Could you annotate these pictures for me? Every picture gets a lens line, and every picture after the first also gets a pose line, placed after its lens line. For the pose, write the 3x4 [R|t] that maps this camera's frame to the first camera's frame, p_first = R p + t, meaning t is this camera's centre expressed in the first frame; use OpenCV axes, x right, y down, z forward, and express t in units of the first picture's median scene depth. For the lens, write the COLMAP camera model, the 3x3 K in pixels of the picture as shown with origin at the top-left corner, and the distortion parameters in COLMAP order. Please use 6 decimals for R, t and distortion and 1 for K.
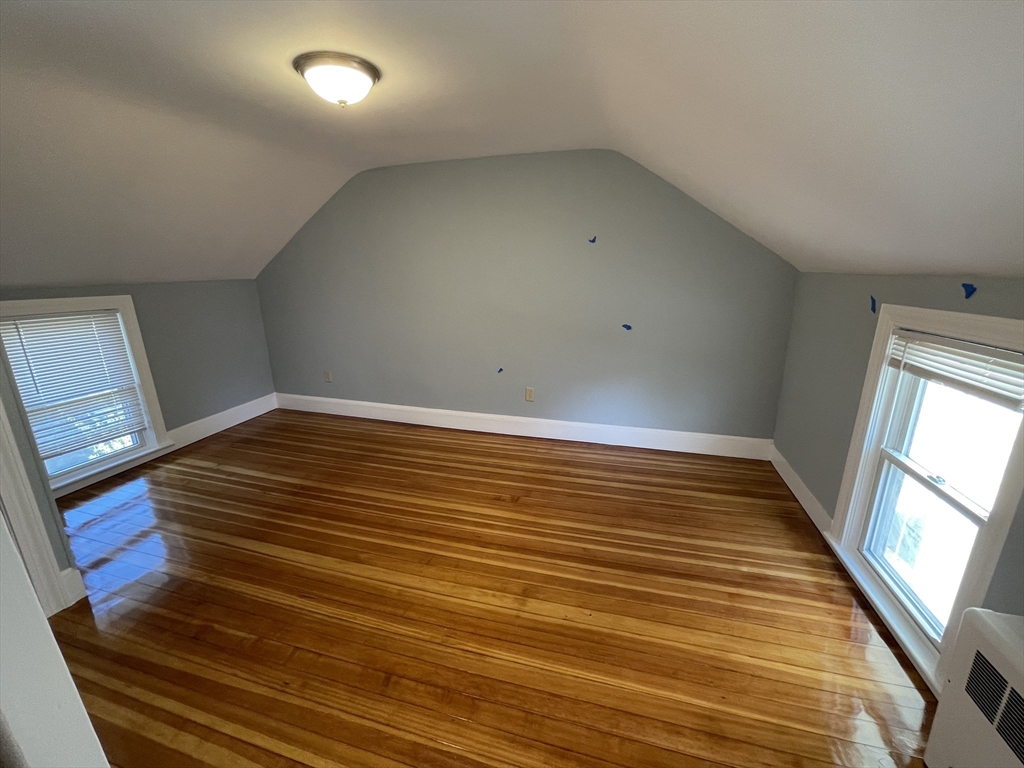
lens RADIAL K [[414.1, 0, 509.4], [0, 414.1, 383.6], [0, 0, 1]] dist [0.001135, 0.000388]
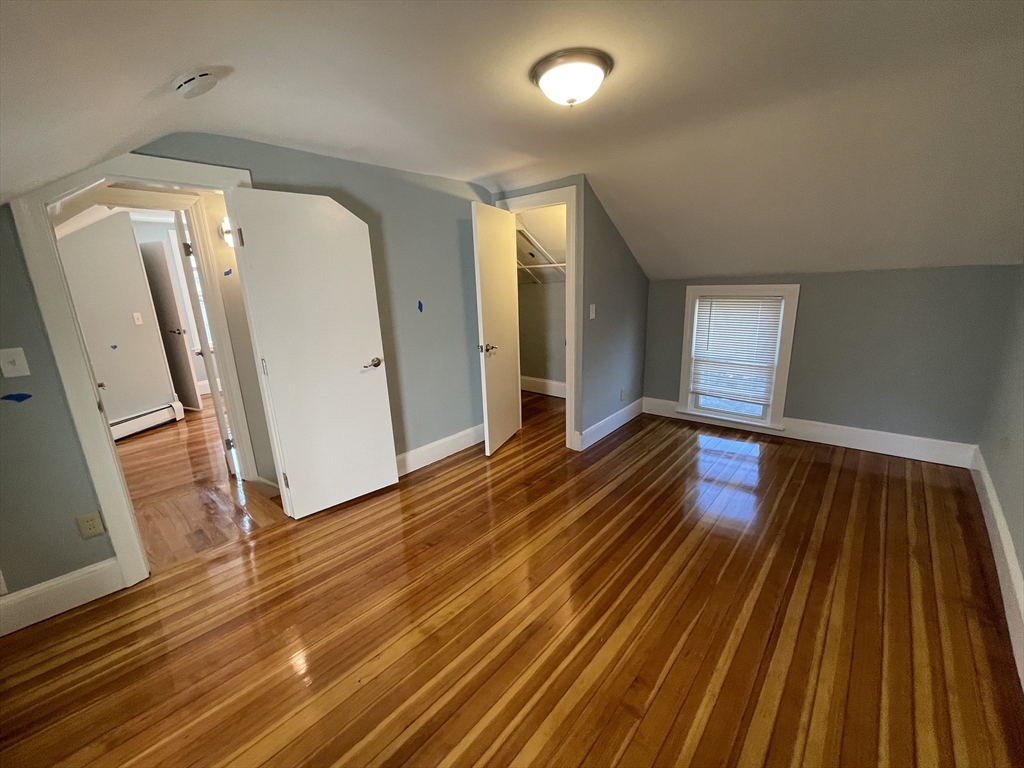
lens RADIAL K [[414.1, 0, 509.4], [0, 414.1, 383.6], [0, 0, 1]] dist [0.001135, 0.000388]
pose [[-0.429071, 0.252030, -0.867398, 0.382661], [-0.194870, 0.911844, 0.361340, -0.222956], [0.882000, 0.324070, -0.342133, 0.801351]]
